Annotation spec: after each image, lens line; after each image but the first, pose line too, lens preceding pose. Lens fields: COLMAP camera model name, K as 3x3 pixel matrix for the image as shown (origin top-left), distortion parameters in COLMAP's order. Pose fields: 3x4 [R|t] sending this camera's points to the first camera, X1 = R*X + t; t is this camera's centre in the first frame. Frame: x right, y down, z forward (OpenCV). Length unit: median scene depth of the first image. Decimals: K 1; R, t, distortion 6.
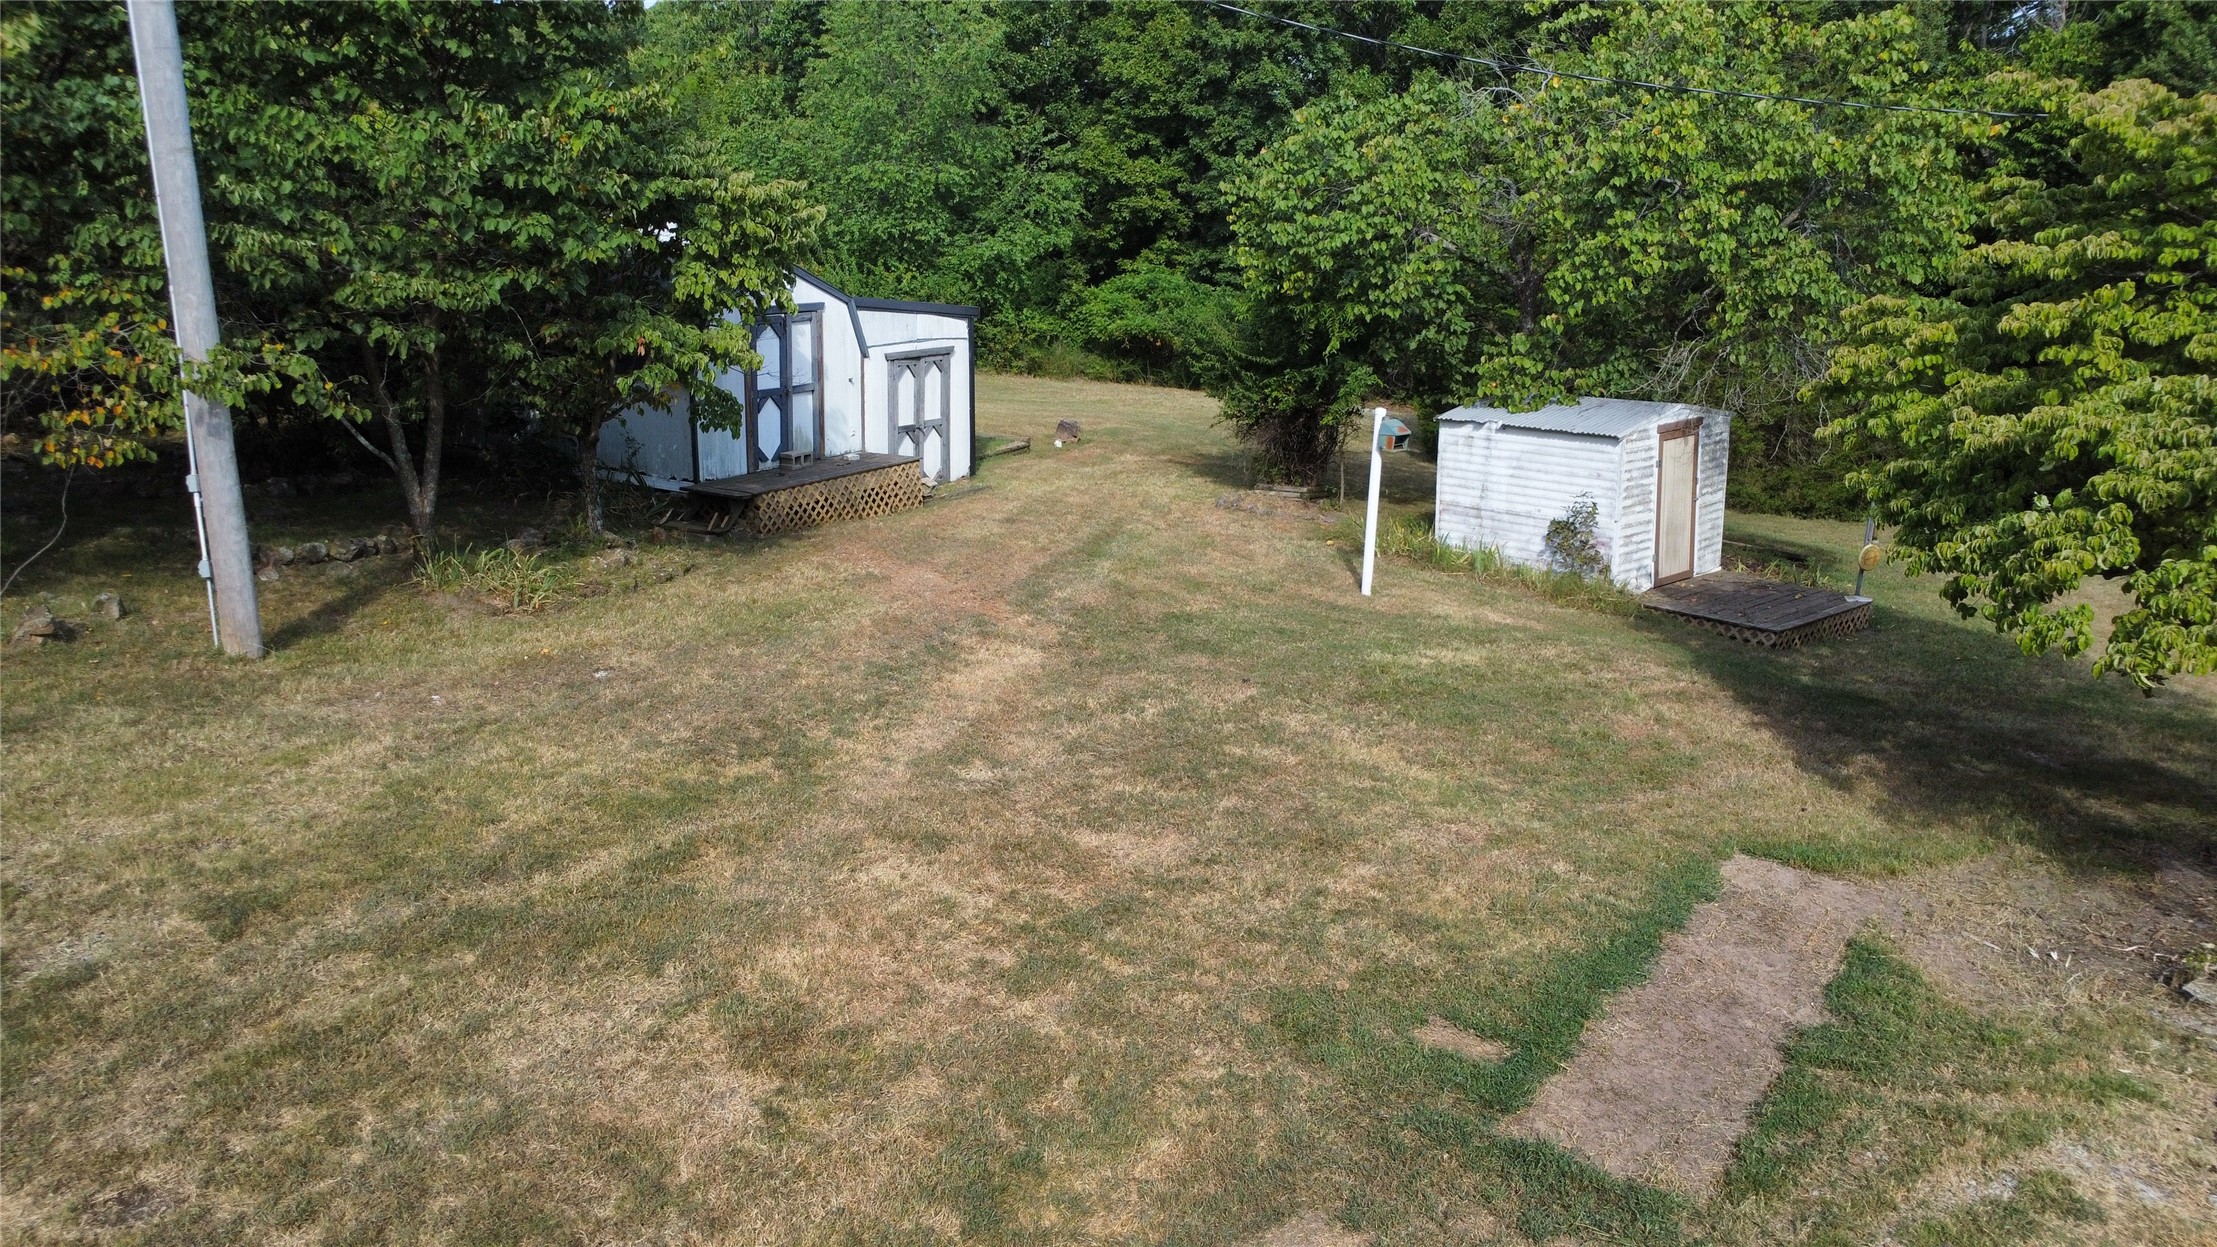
lens RADIAL K [[1582.7, 0, 1108.5], [0, 1582.7, 623.5], [0, 0, 1]] dist [0.003846, -0.061197]
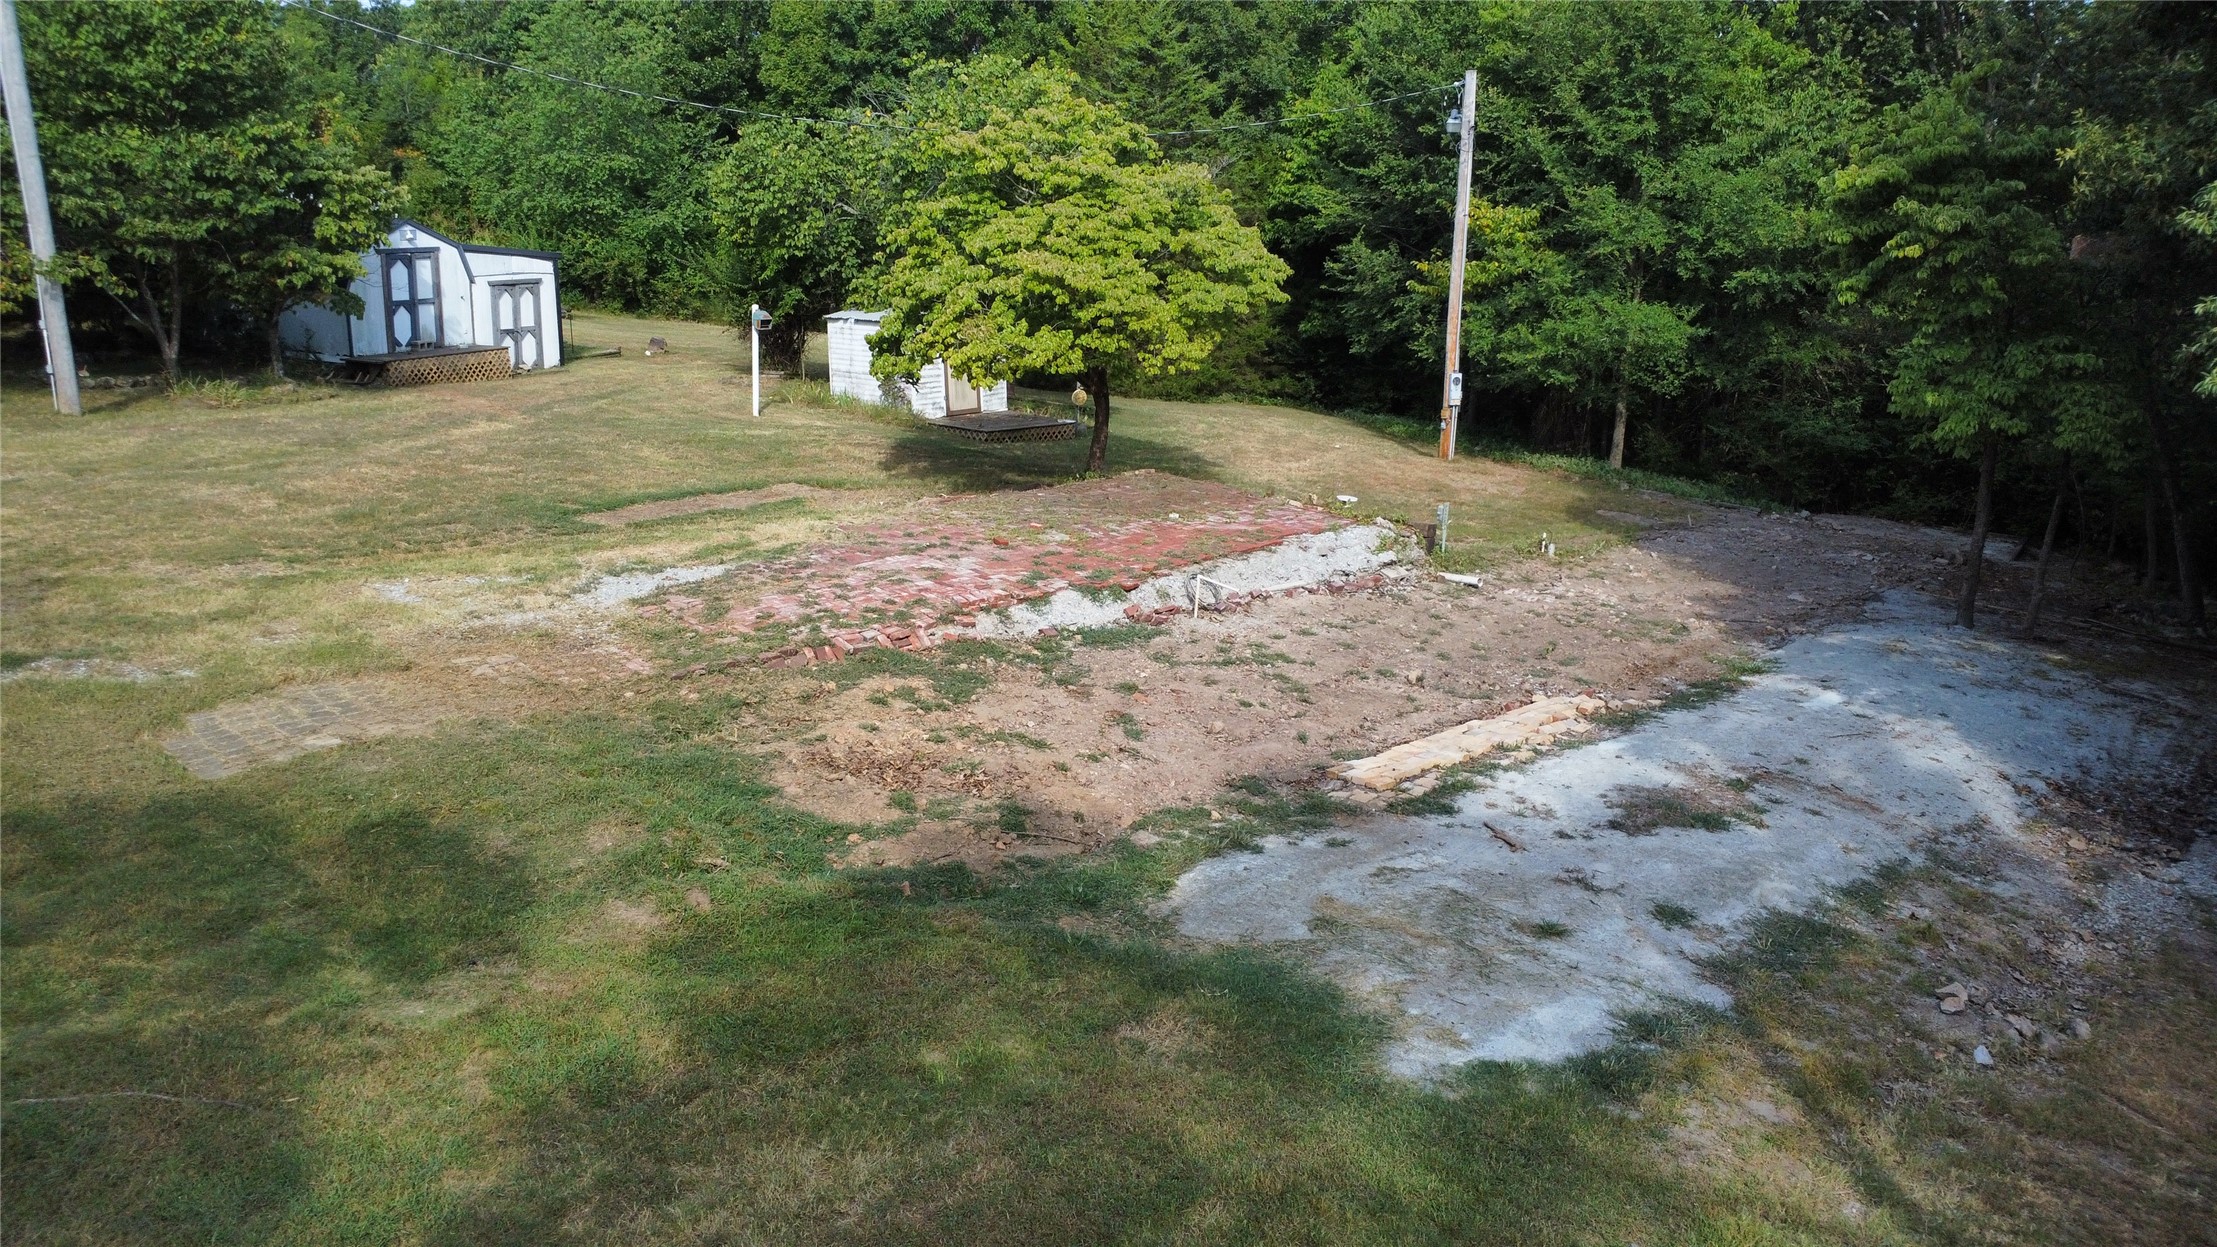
lens RADIAL K [[1602.1, 0, 1108.5], [0, 1602.1, 623.5], [0, 0, 1]] dist [-0.022336, -0.002403]
pose [[0.994899, -0.020401, 0.098794, 0.399339], [0.019644, 0.999770, 0.008634, 0.215312], [-0.098948, -0.006649, 0.995070, -0.814830]]
